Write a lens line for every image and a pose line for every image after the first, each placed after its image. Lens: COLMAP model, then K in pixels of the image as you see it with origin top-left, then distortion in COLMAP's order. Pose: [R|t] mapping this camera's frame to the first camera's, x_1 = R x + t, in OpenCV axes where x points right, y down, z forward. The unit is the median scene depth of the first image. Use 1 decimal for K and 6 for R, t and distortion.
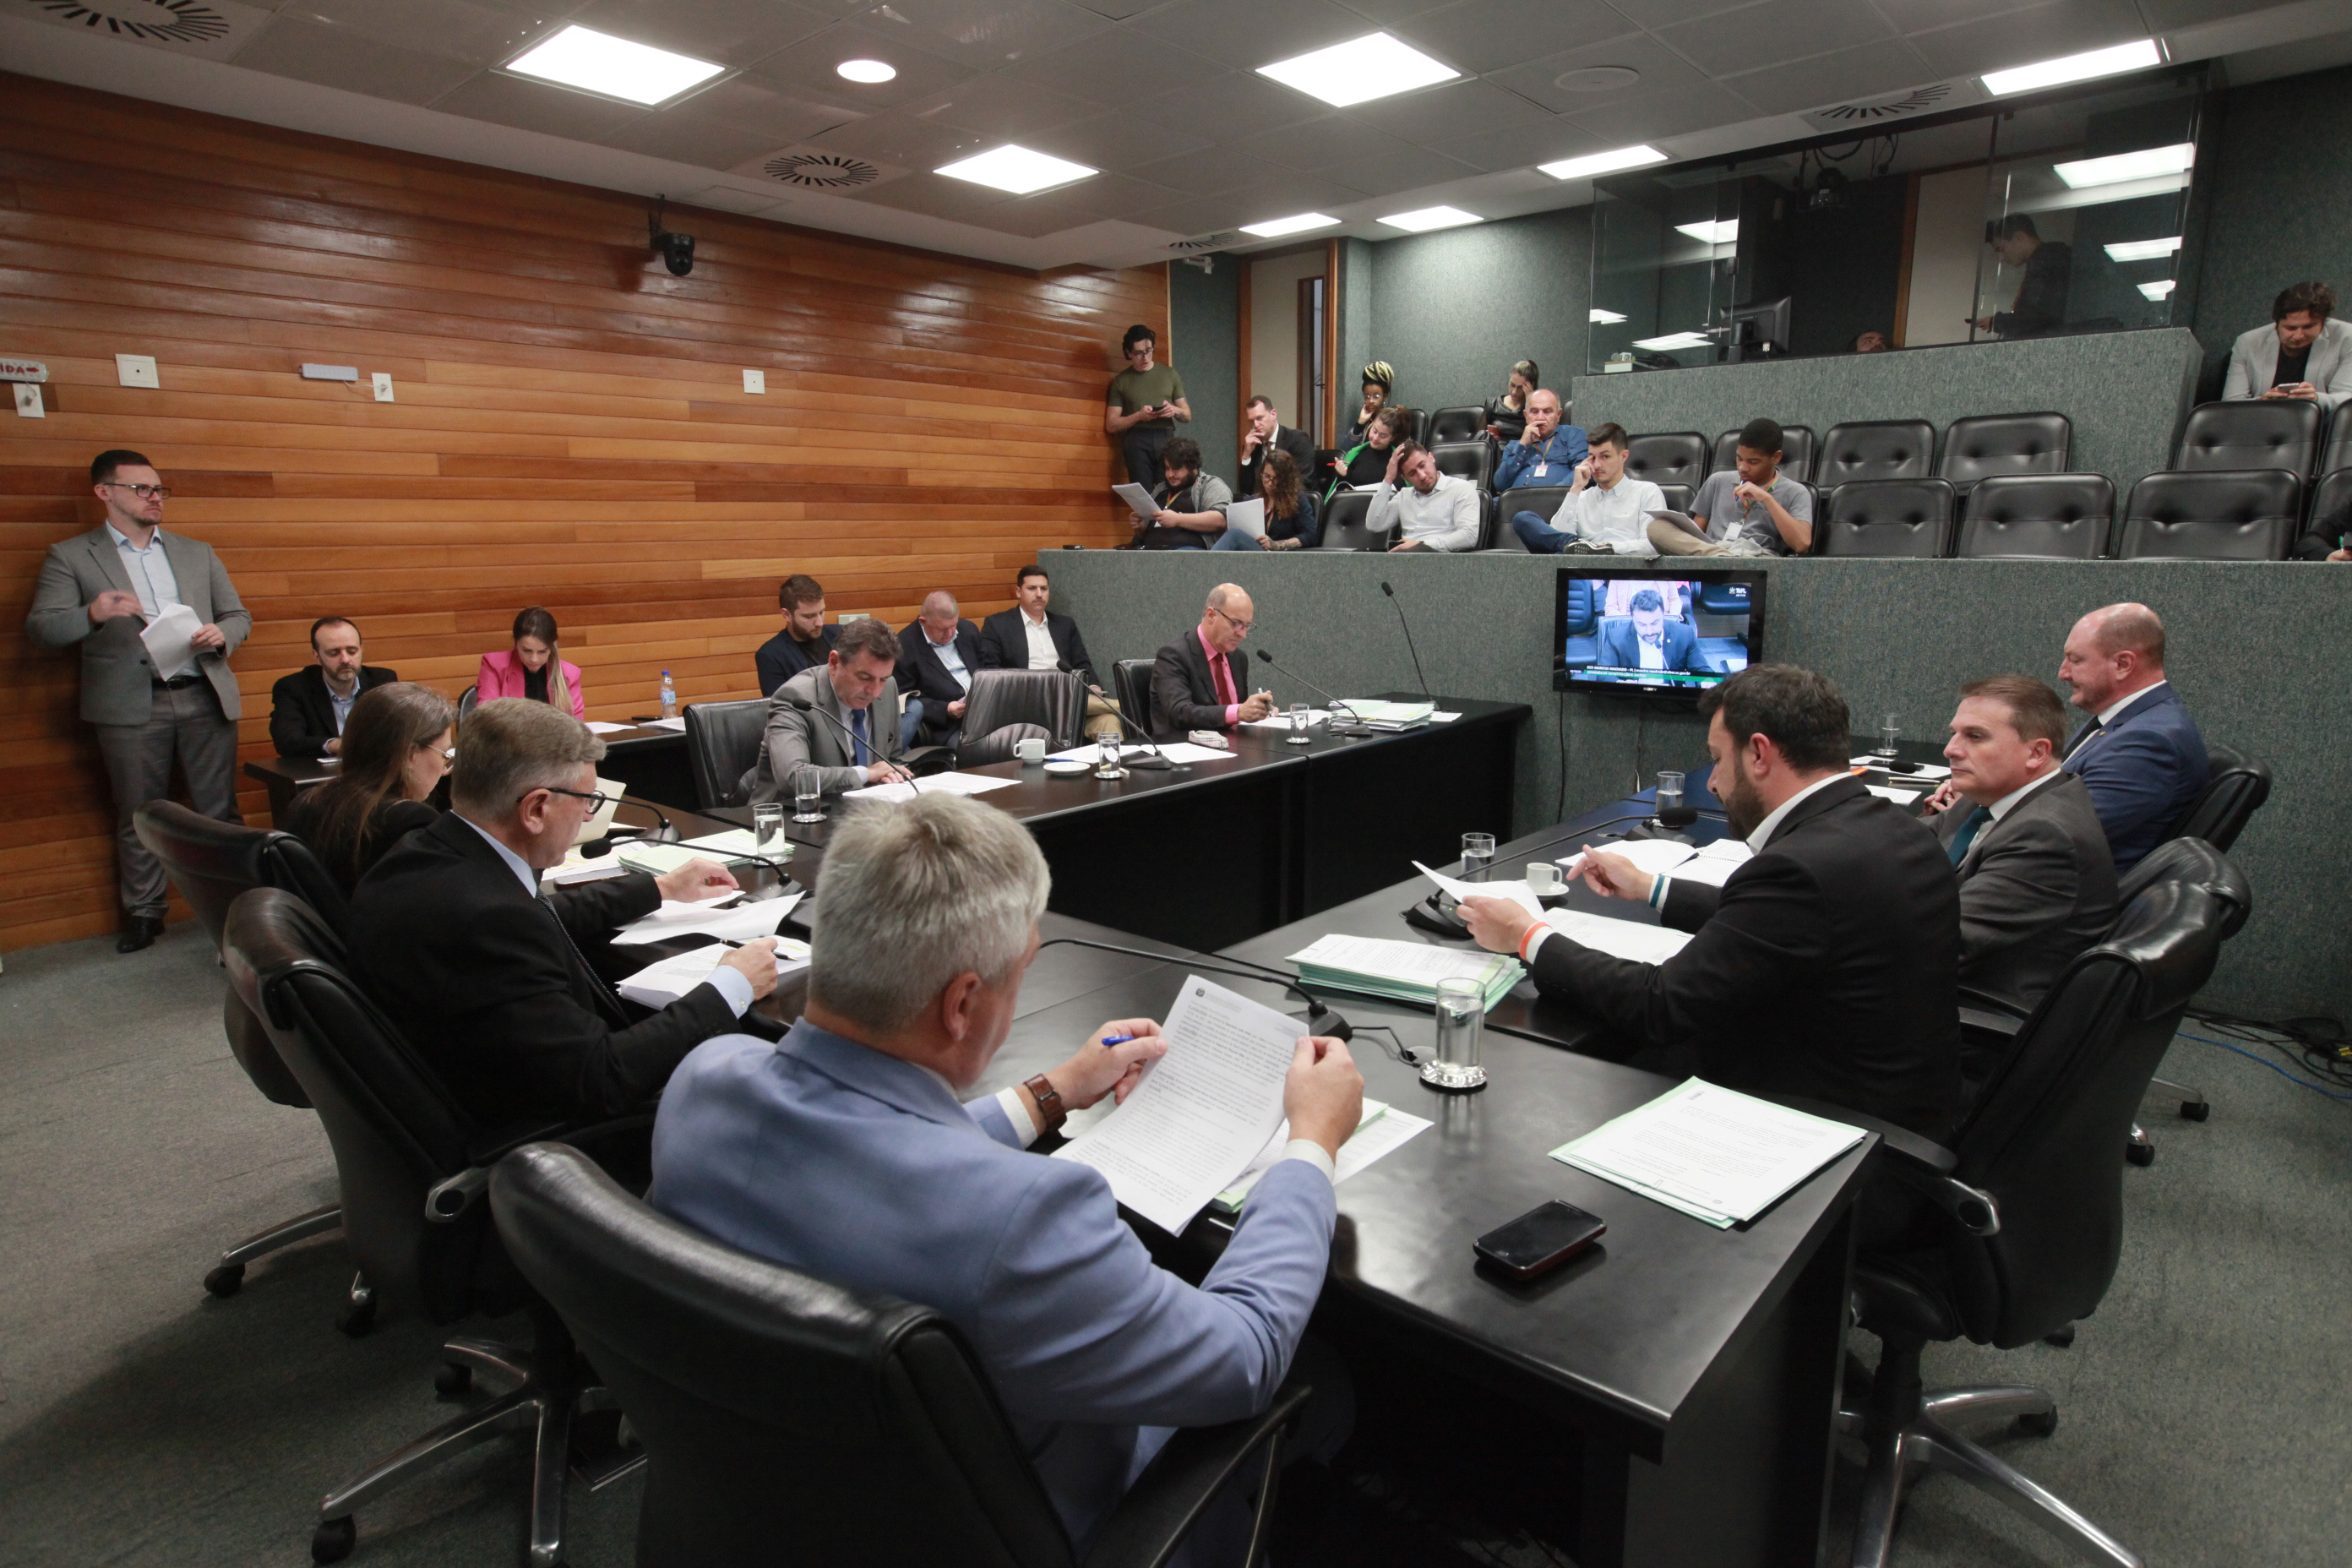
lens RADIAL K [[1300.7, 0, 1184.7], [0, 1300.7, 790.5], [0, 0, 1]] dist [-0.030583, 0.019731]
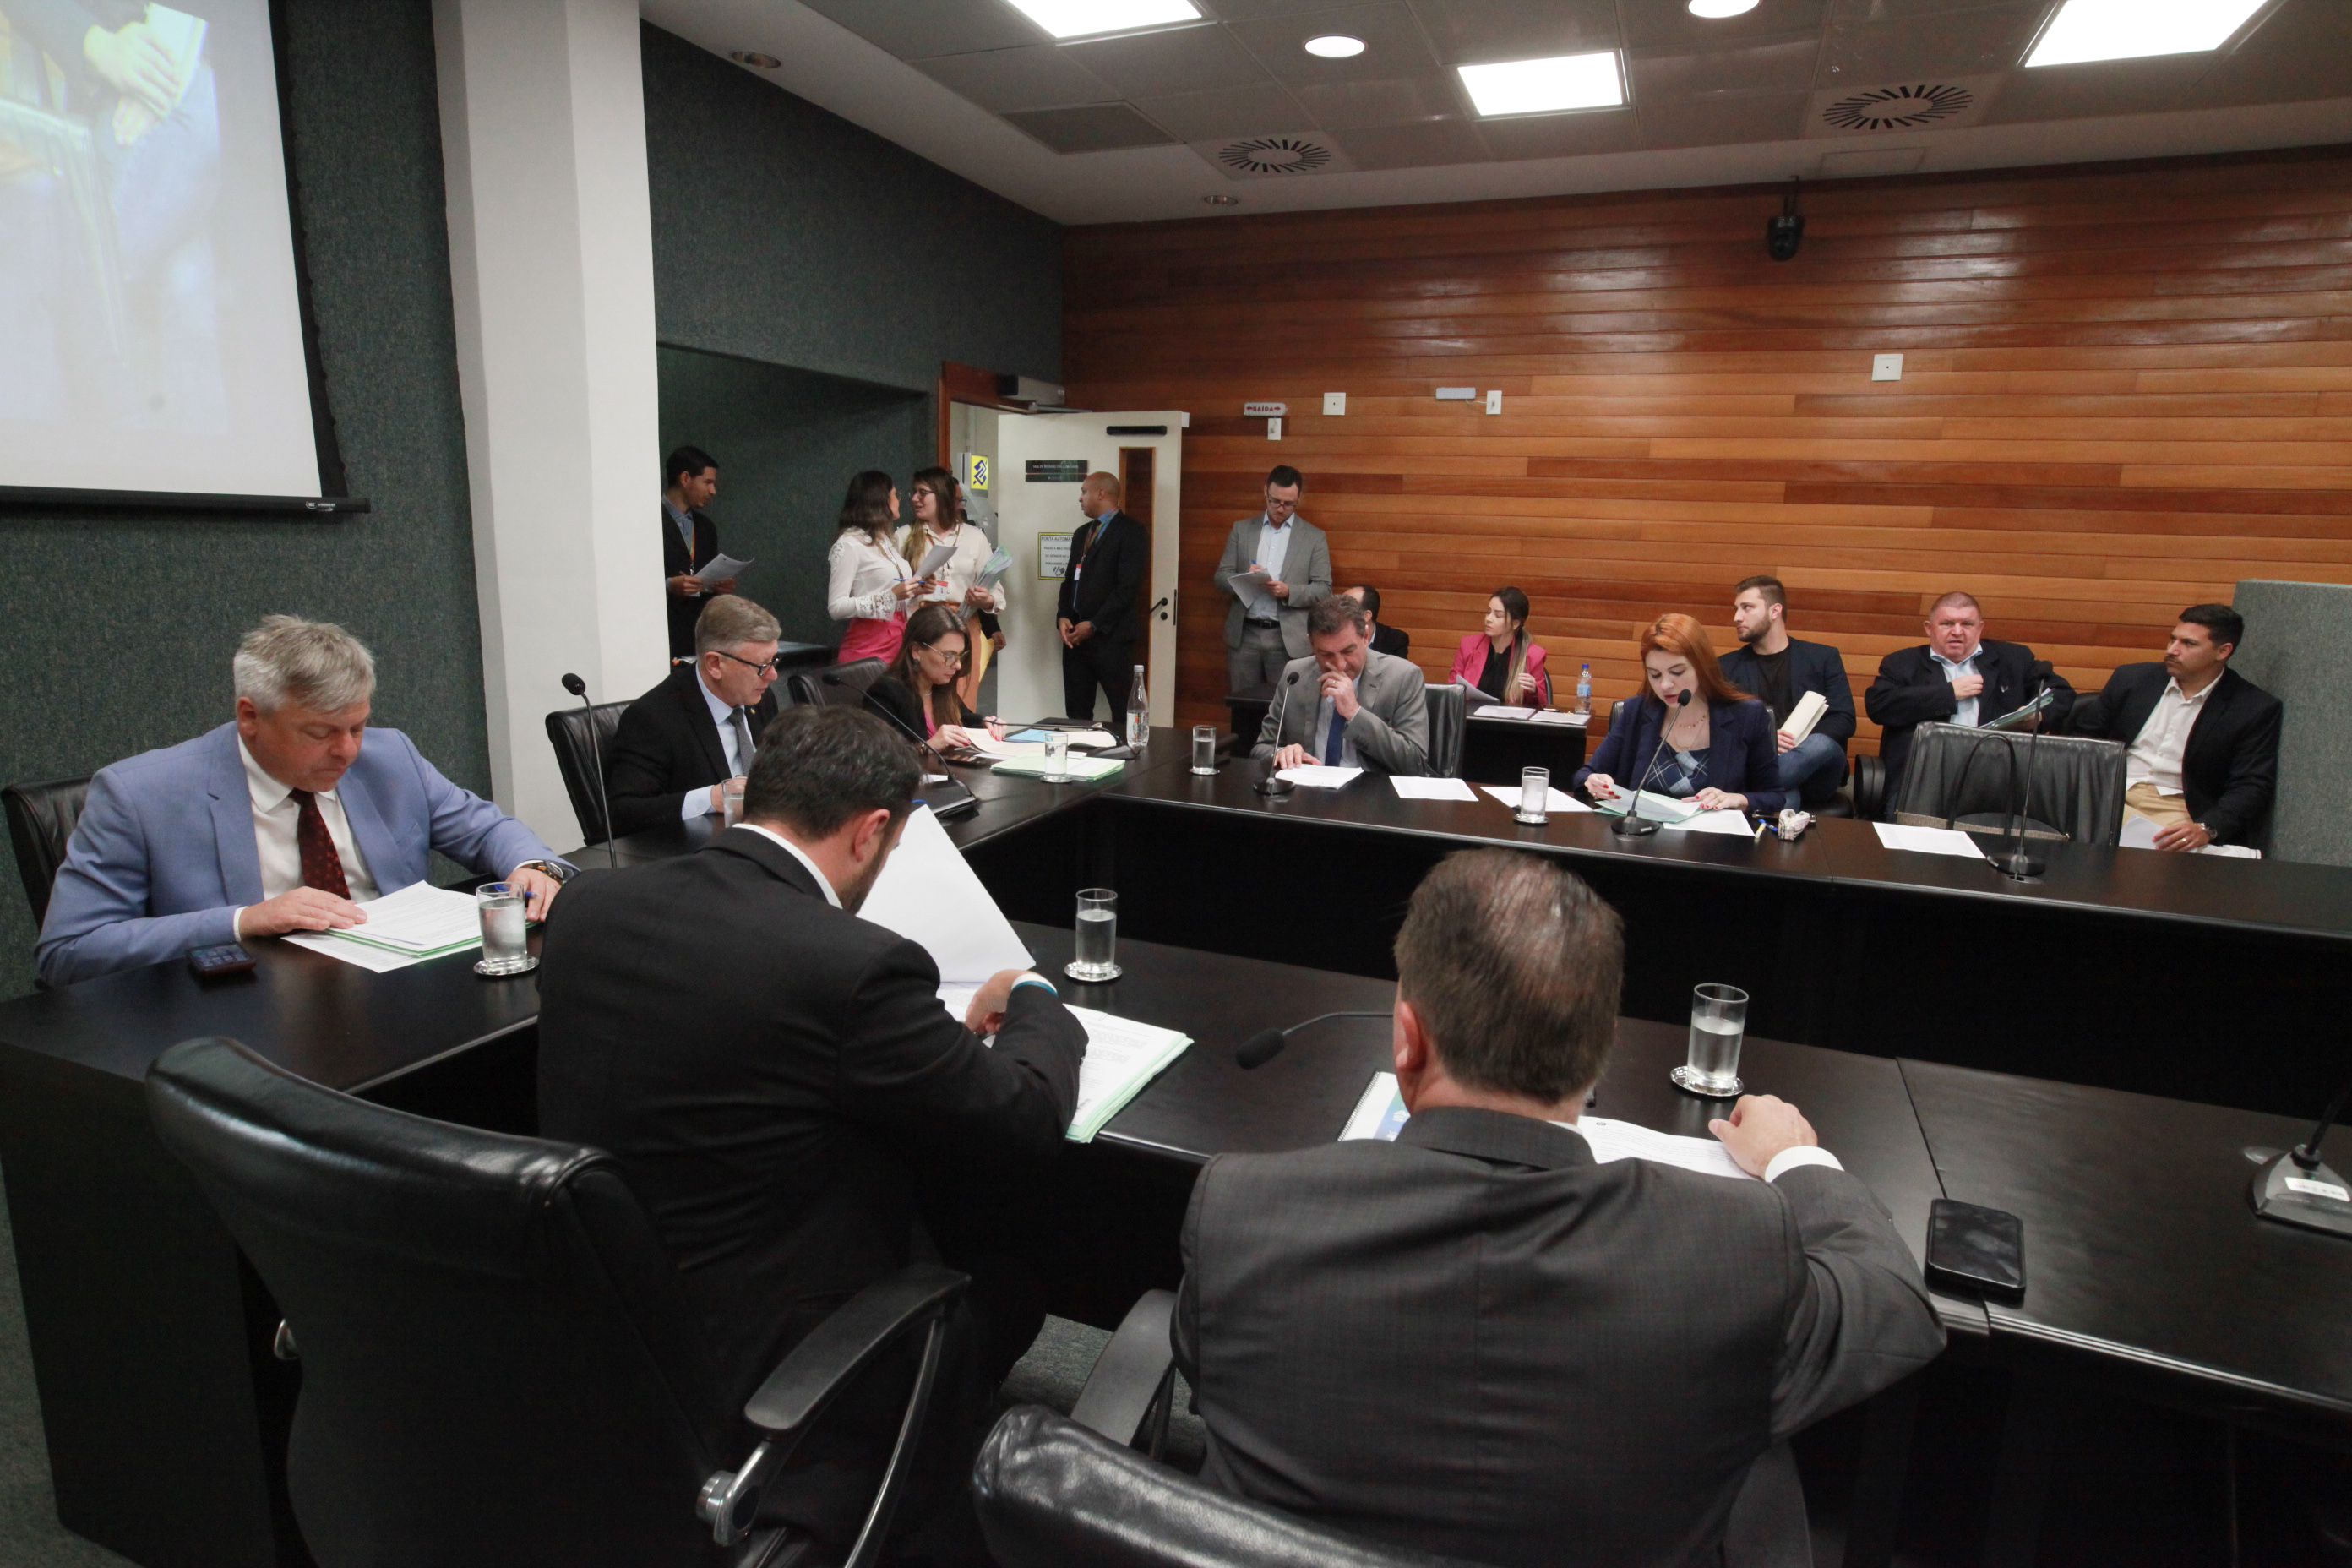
lens RADIAL K [[1300.7, 0, 1179.2], [0, 1300.7, 797.3], [0, 0, 1]] dist [-0.030583, 0.019731]
pose [[0.324051, 0.208938, -0.922679, 0.428645], [-0.217017, 0.965716, 0.142466, -0.064573], [0.920812, 0.154071, 0.358284, 0.336771]]
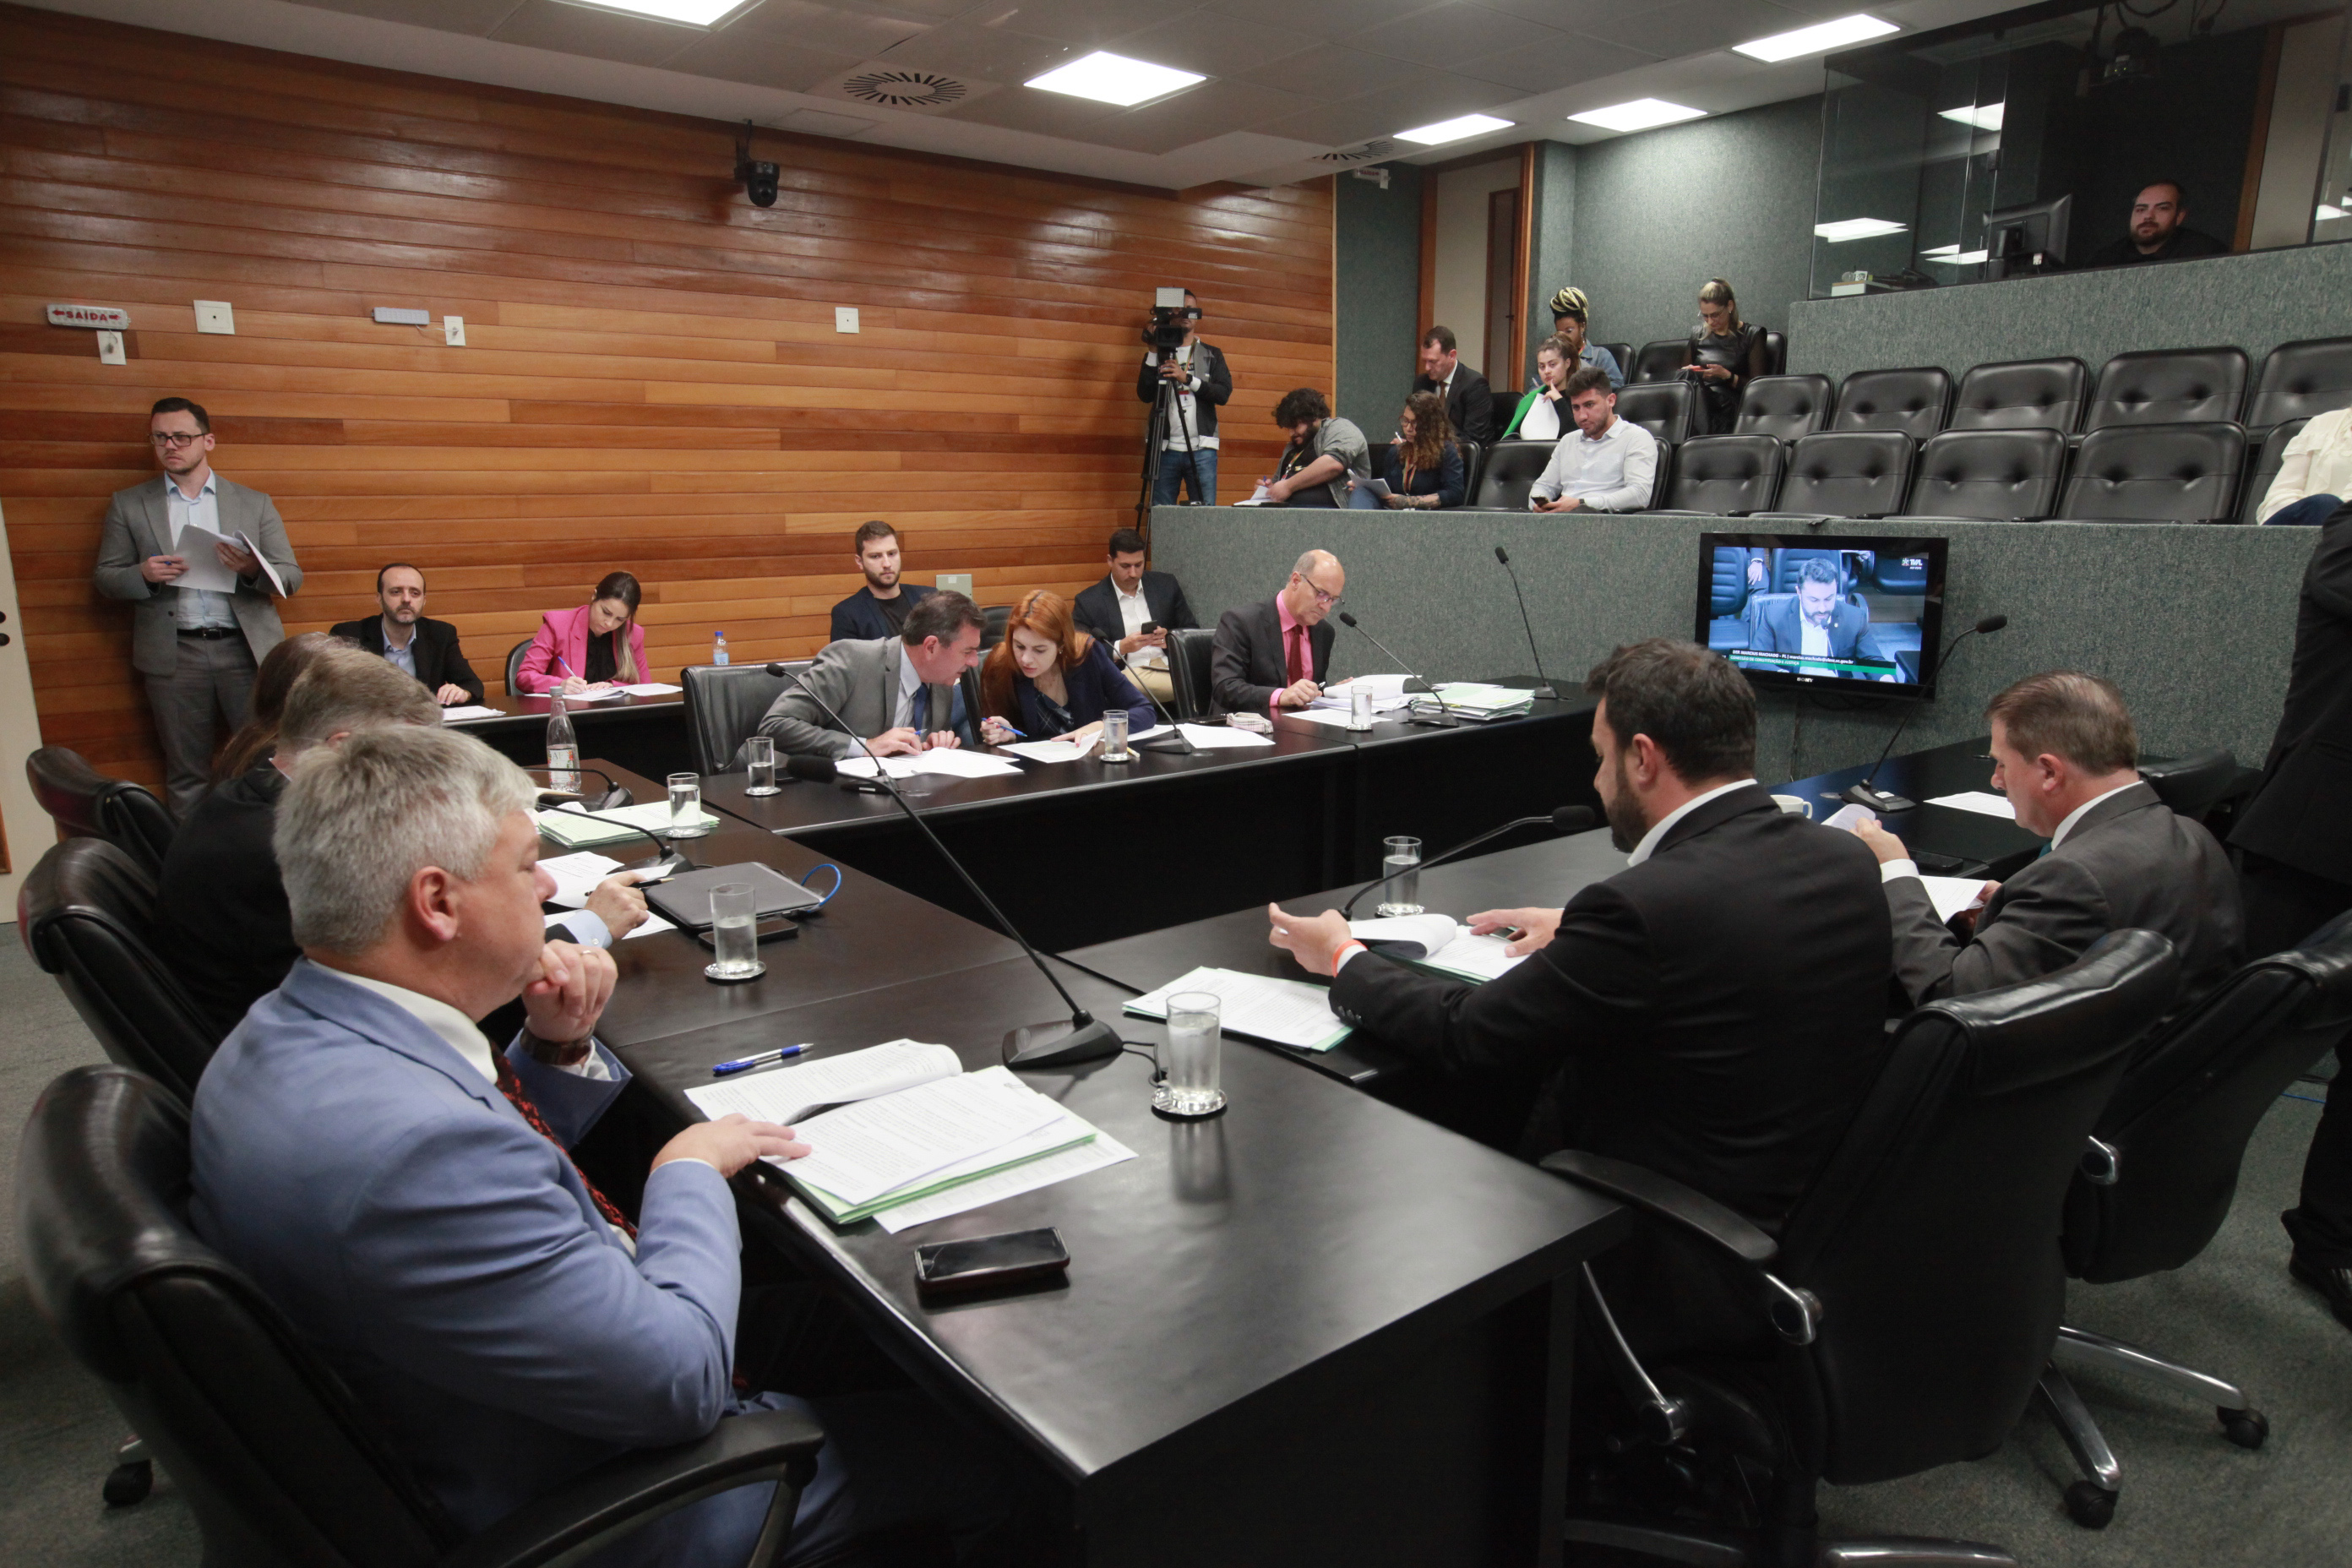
lens RADIAL K [[1476.0, 0, 1179.0], [0, 1476.0, 795.4], [0, 0, 1]] dist [-0.016091, 0.024971]
pose [[0.984614, 0.040828, -0.169907, 0.106865], [-0.039075, 0.999143, 0.013646, -0.001199], [0.170319, -0.006797, 0.985366, 0.001129]]
